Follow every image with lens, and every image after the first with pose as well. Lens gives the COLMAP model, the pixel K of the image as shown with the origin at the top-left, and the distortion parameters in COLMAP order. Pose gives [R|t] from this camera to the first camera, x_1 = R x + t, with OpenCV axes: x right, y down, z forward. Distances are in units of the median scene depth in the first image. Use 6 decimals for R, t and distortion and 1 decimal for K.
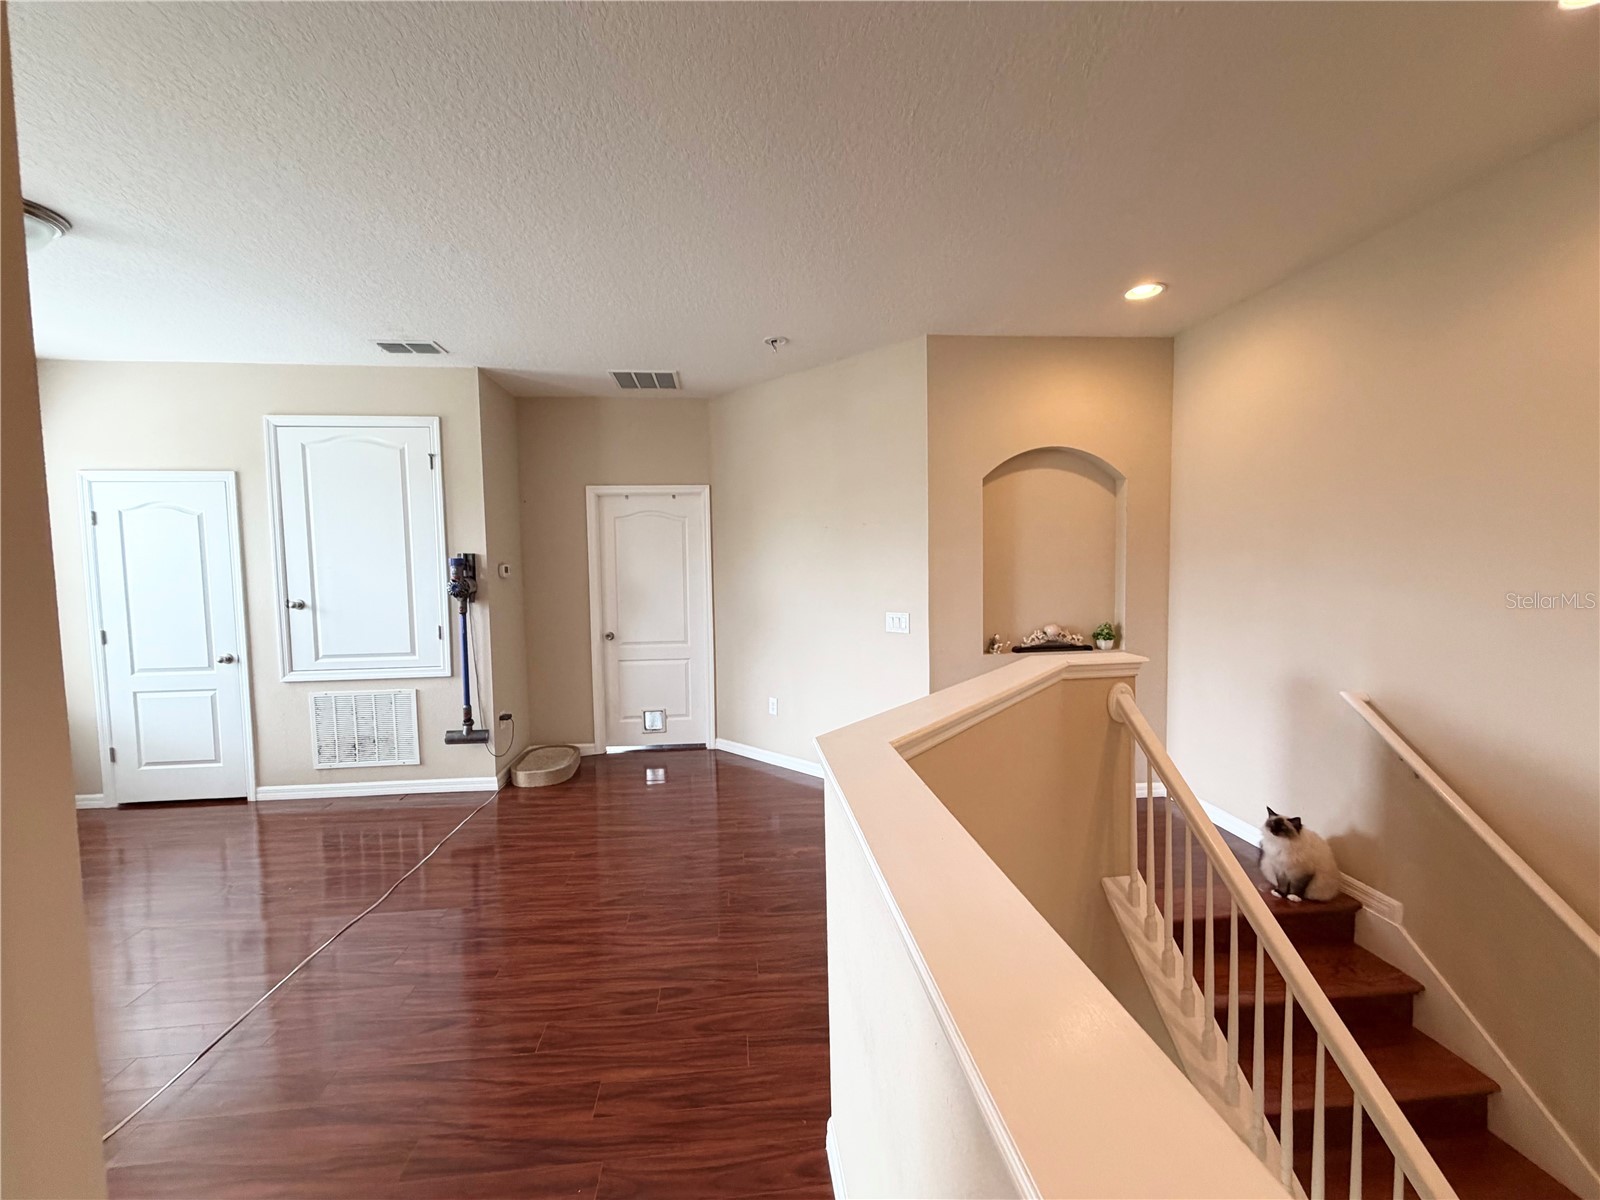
lens RADIAL K [[638.4, 0, 795.3], [0, 638.4, 599.7], [0, 0, 1]] dist [0.000959, -0.000080]
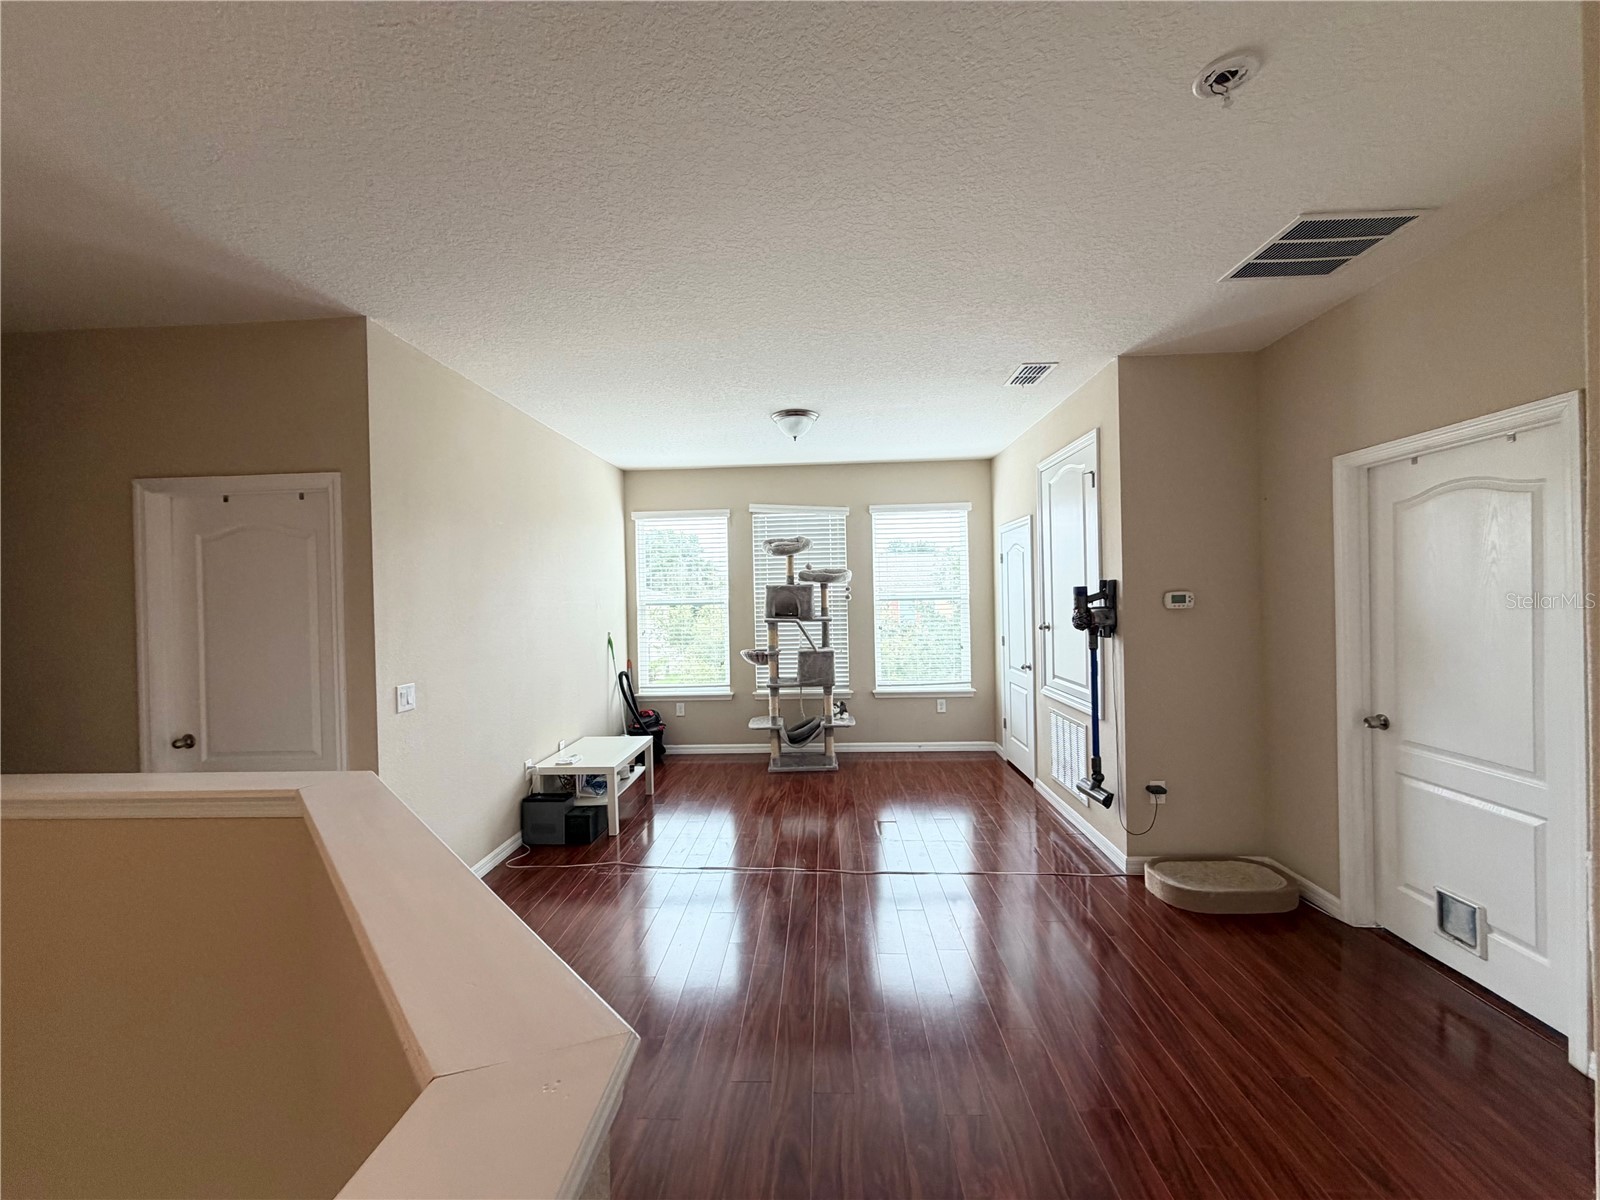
lens RADIAL K [[638.4, 0, 795.3], [0, 638.4, 599.7], [0, 0, 1]] dist [0.000959, -0.000080]
pose [[-0.134764, 0.026868, -0.990513, 0.322135], [-0.038107, 0.998752, 0.032276, -0.047335], [0.990145, 0.042095, -0.133572, 0.584924]]
